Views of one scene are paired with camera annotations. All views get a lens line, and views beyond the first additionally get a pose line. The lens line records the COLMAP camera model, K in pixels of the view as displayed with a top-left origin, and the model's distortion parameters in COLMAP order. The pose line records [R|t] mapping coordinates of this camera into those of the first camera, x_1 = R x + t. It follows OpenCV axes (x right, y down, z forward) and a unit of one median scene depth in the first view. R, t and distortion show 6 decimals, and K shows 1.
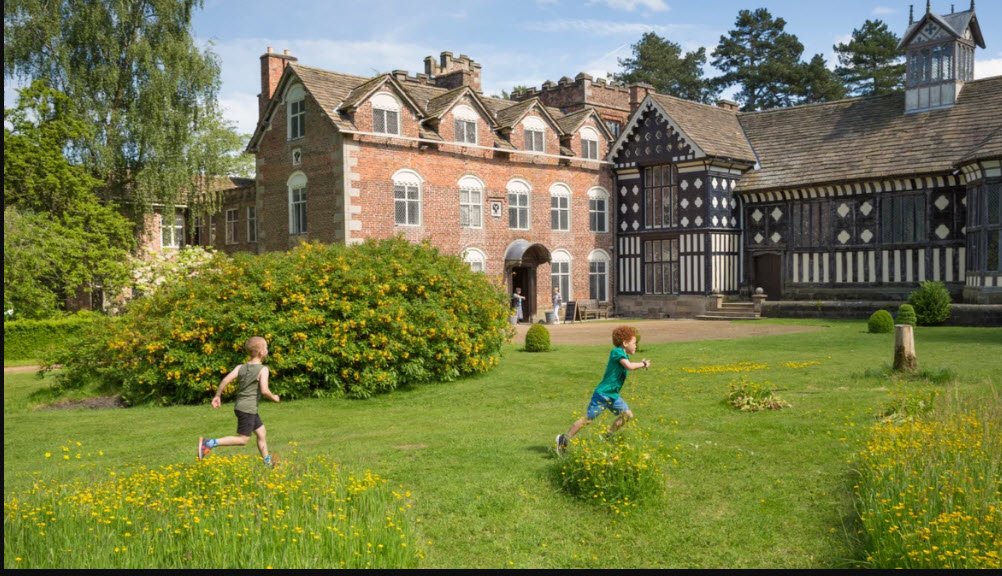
lens RADIAL K [[1121.2, 0, 501.0], [0, 1121.2, 288.0], [0, 0, 1]] dist [-0.031161, 0.204327]
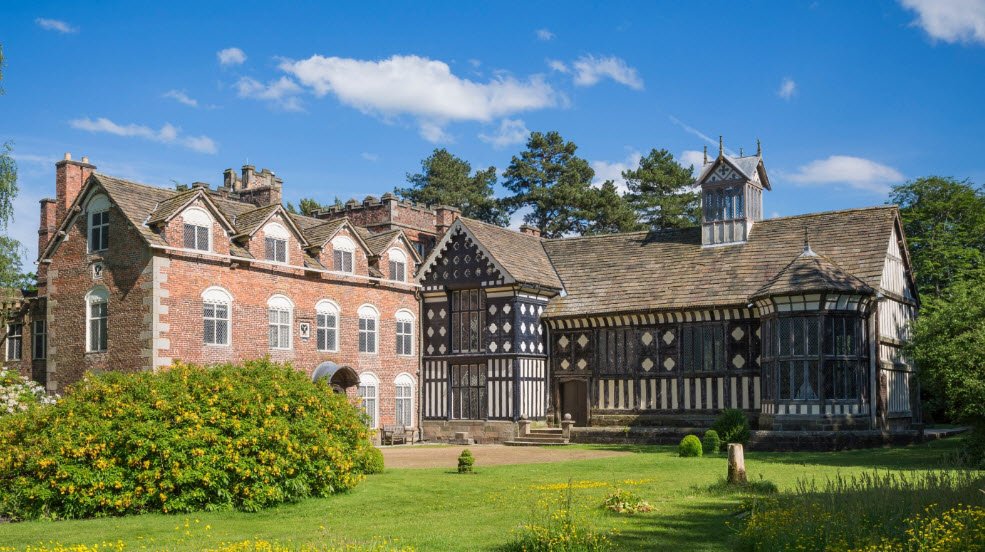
lens RADIAL K [[1262.0, 0, 492.5], [0, 1262.0, 276.0], [0, 0, 1]] dist [-0.024549, -0.058237]
pose [[0.978964, 0.030951, 0.201671, -0.068465], [-0.008527, 0.993770, -0.111127, 0.003365], [-0.203854, 0.107070, 0.973129, -0.104364]]
